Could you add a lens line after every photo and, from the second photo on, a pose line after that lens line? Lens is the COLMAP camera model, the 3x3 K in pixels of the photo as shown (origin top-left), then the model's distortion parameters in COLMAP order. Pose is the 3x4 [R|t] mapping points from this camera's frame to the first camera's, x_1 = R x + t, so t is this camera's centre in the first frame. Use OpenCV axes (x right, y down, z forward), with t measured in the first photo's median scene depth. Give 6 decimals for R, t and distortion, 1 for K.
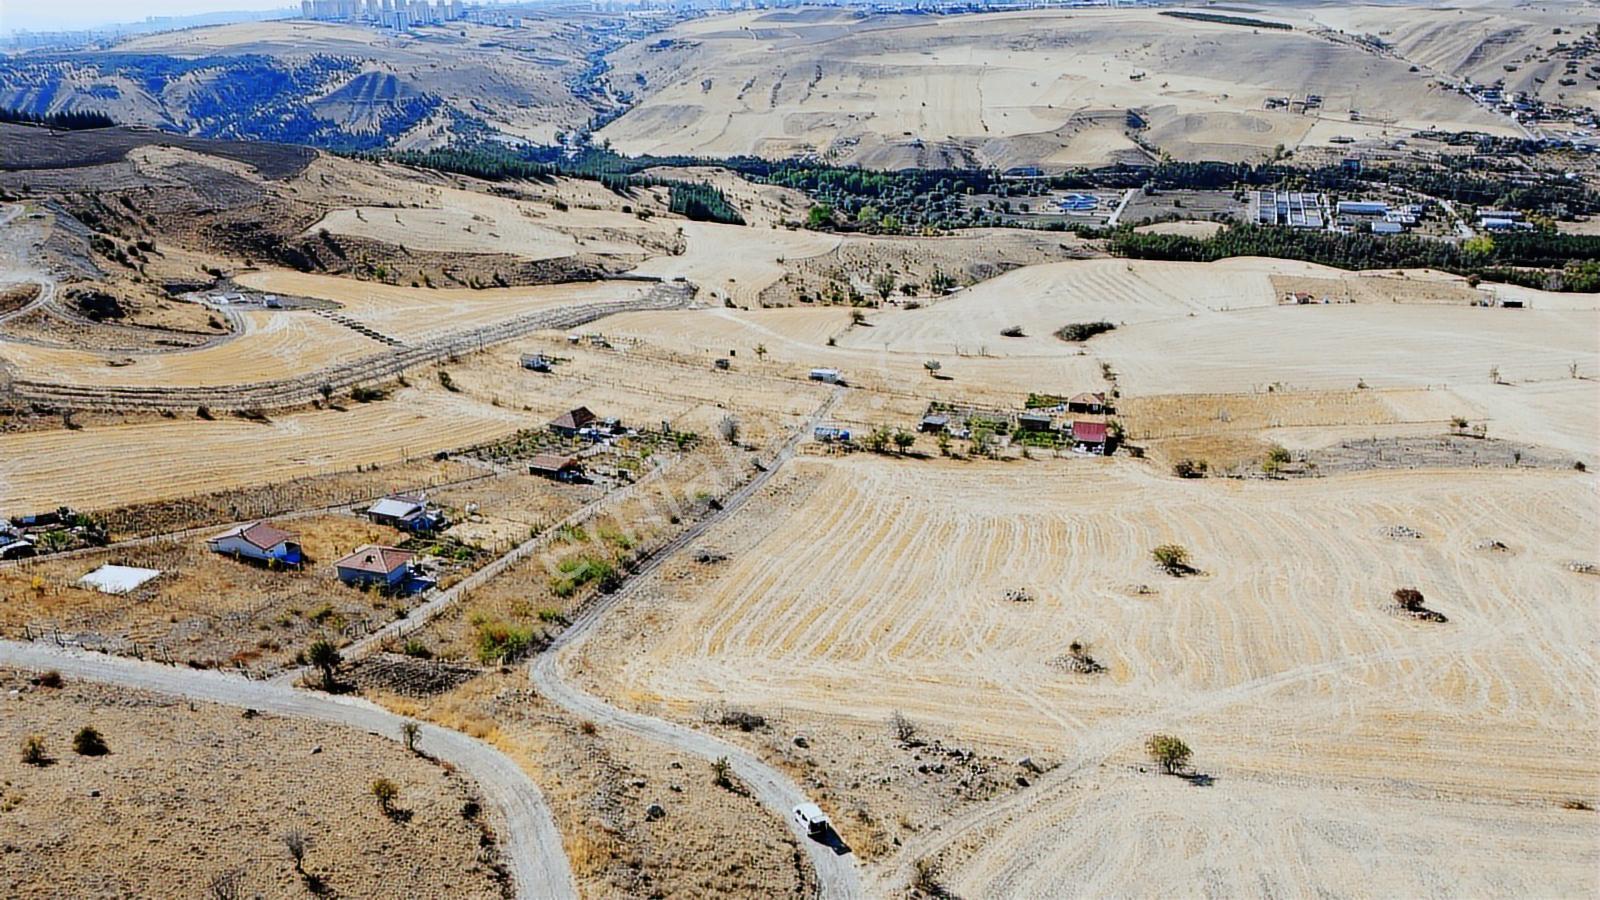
lens RADIAL K [[1214.1, 0, 793.2], [0, 1214.1, 449.5], [0, 0, 1]] dist [-0.008098, 0.009554]
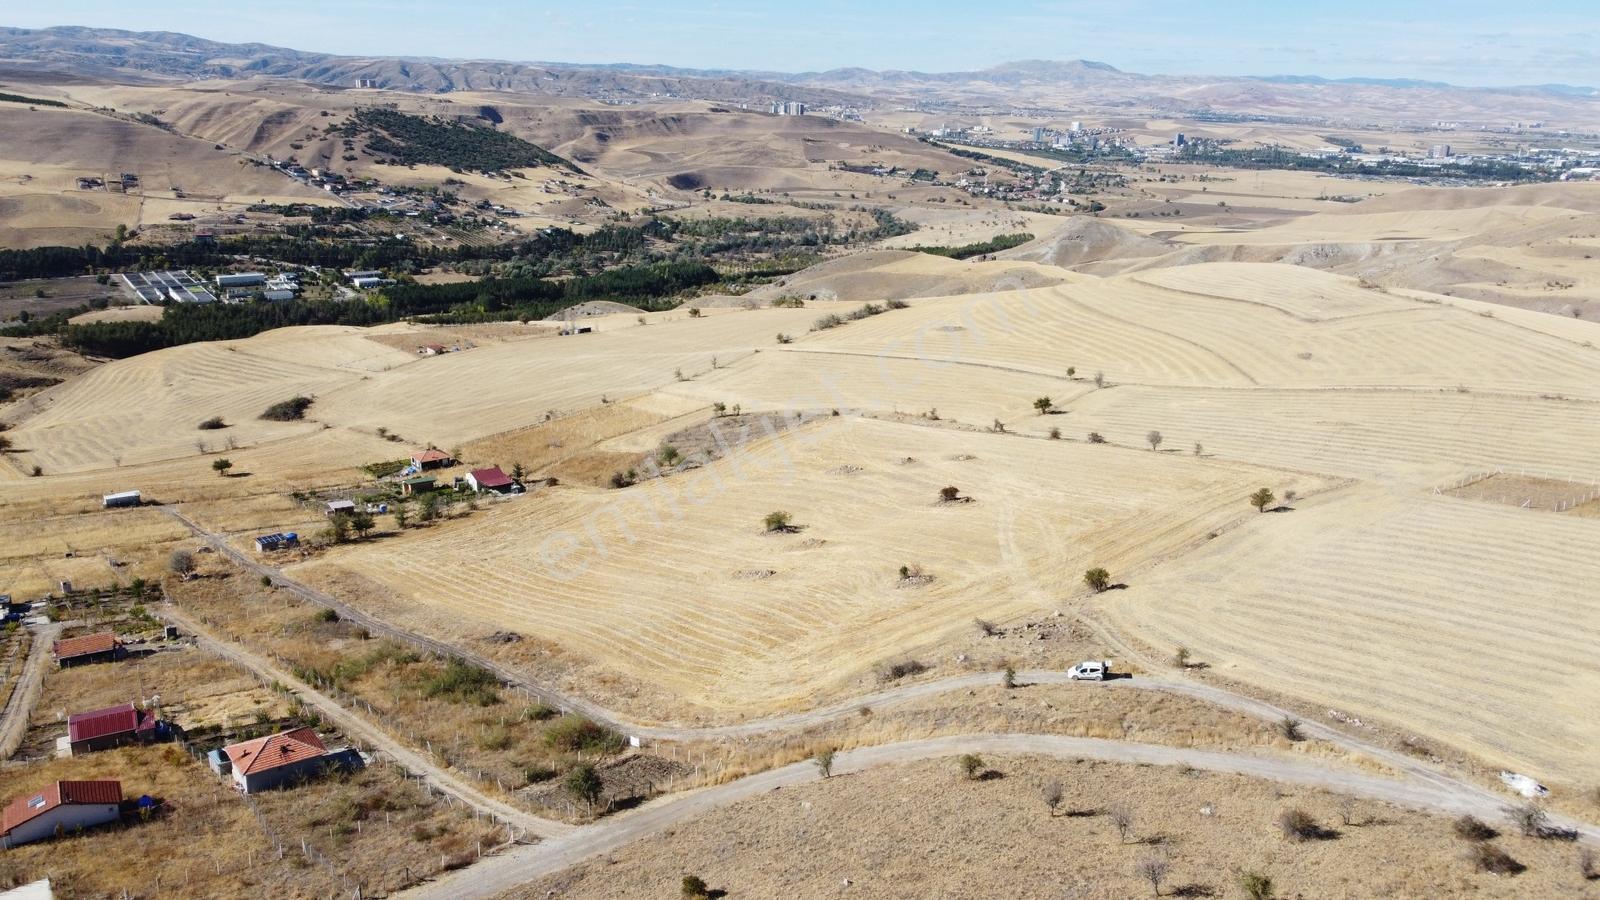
lens RADIAL K [[1214.1, 0, 795.0], [0, 1214.1, 453.3], [0, 0, 1]] dist [-0.008098, 0.009554]
pose [[0.582273, -0.201646, 0.787590, -0.089426], [0.246554, 0.966928, 0.065281, -0.007933], [-0.774706, 0.156172, 0.612732, 0.027654]]
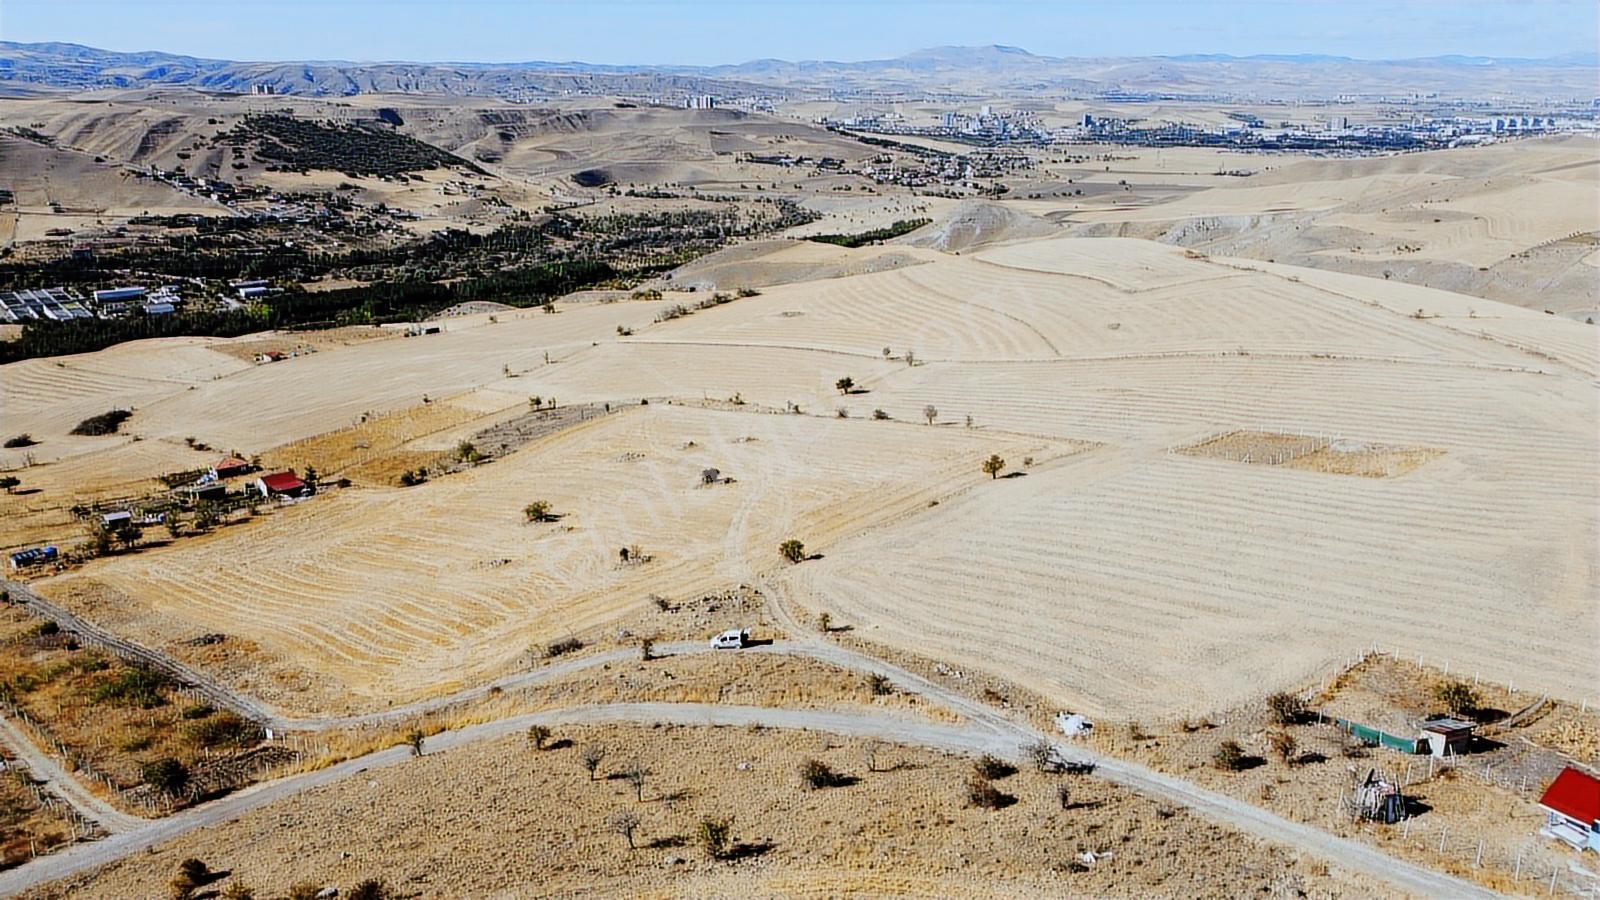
lens RADIAL K [[1214.1, 0, 796.8], [0, 1214.1, 450.3], [0, 0, 1]] dist [-0.008098, 0.009554]
pose [[0.528730, -0.230445, 0.816908, -0.076760], [0.286850, 0.954325, 0.083550, -0.000090], [-0.798850, 0.190155, 0.570684, 0.006946]]
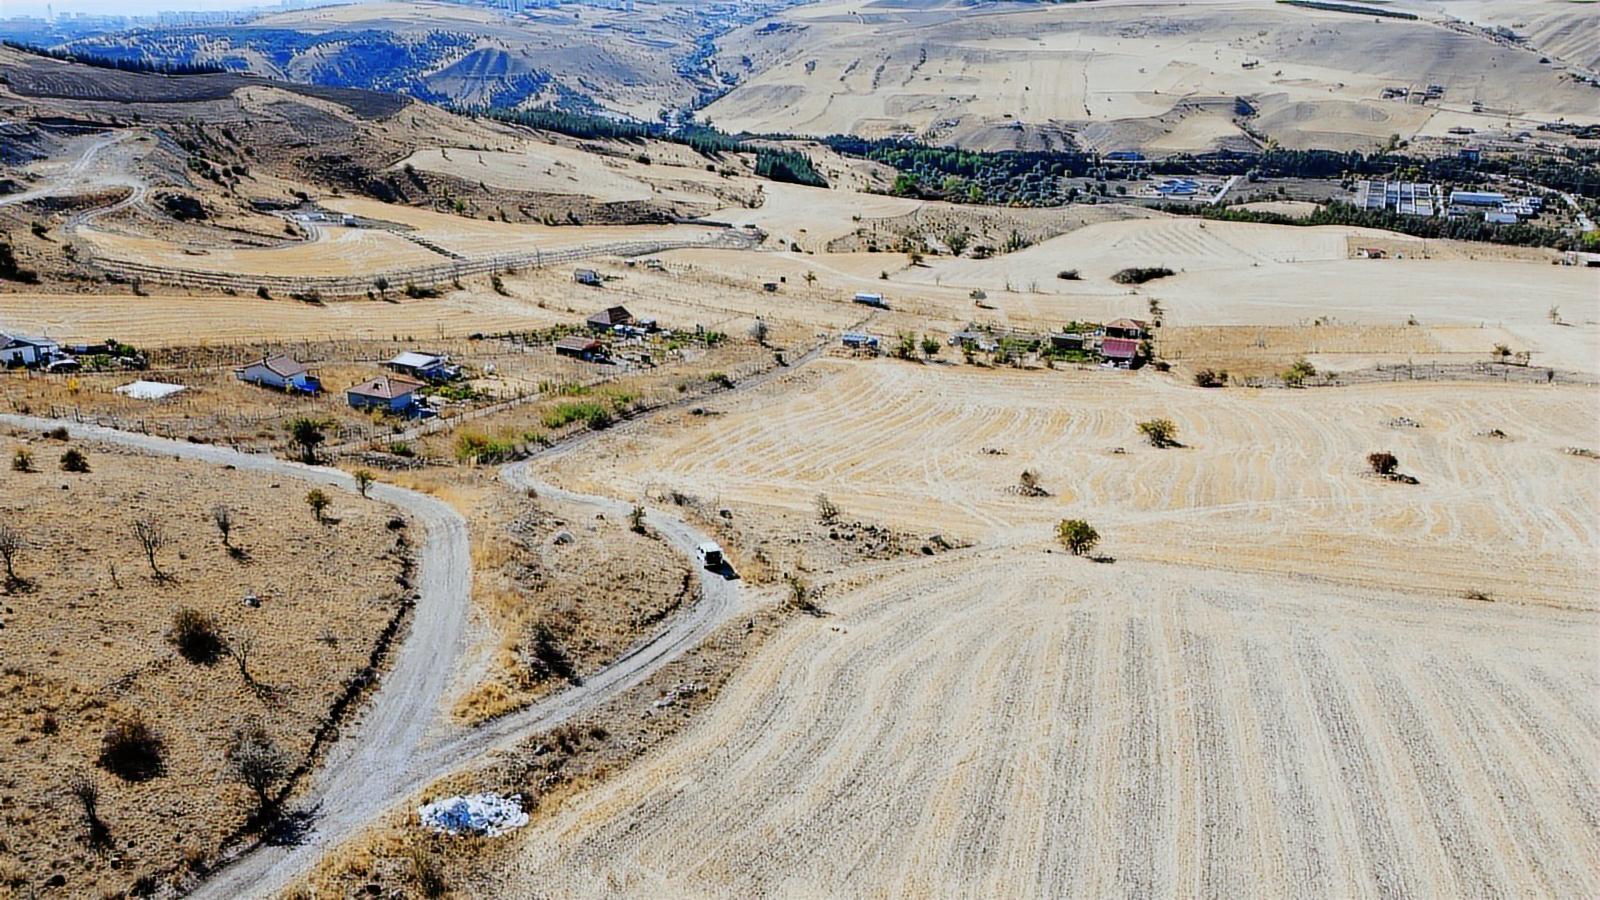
lens RADIAL K [[1214.1, 0, 793.4], [0, 1214.1, 448.1], [0, 0, 1]] dist [-0.008098, 0.009554]
pose [[0.995914, 0.042416, -0.079728, 0.012342], [-0.042090, 0.999097, 0.005772, 0.014871], [0.079901, -0.002393, 0.996800, -0.003836]]
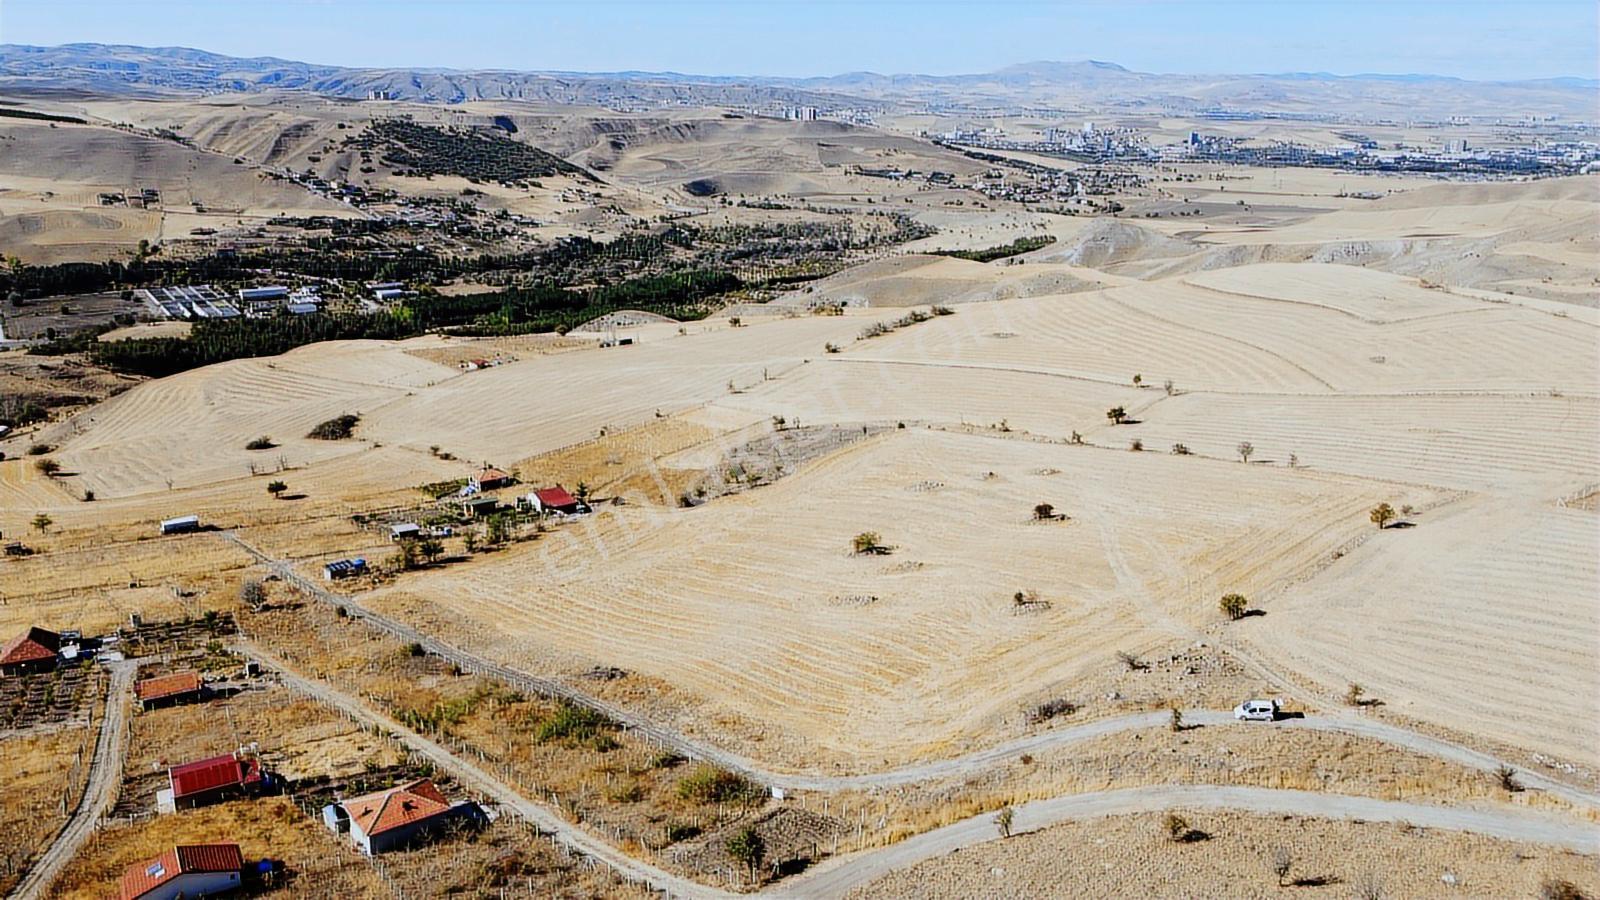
lens RADIAL K [[1214.1, 0, 794.5], [0, 1214.1, 453.9], [0, 0, 1]] dist [-0.008098, 0.009554]
pose [[0.588140, -0.206545, 0.781940, -0.090159], [0.259571, 0.963897, 0.059371, -0.012028], [-0.765973, 0.168050, 0.620520, 0.039140]]
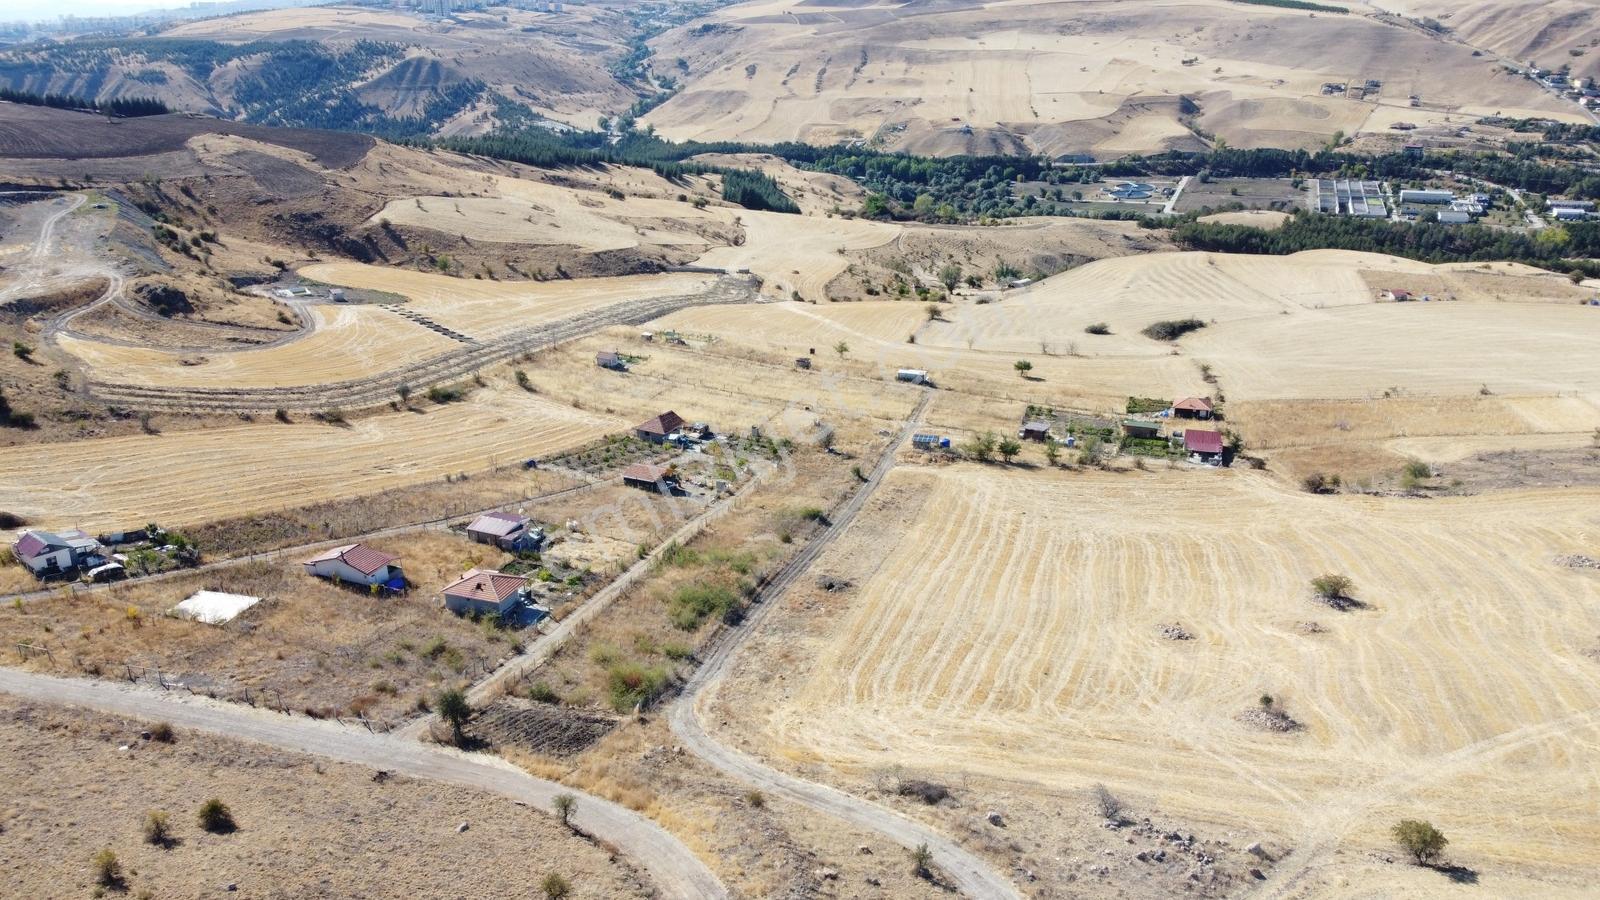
lens RADIAL K [[1214.1, 0, 793.5], [0, 1214.1, 448.3], [0, 0, 1]] dist [-0.008098, 0.009554]
pose [[0.999590, 0.007907, -0.027512, -0.010129], [-0.007615, 0.999914, 0.010705, -0.003358], [0.027595, -0.010491, 0.999564, 0.009239]]
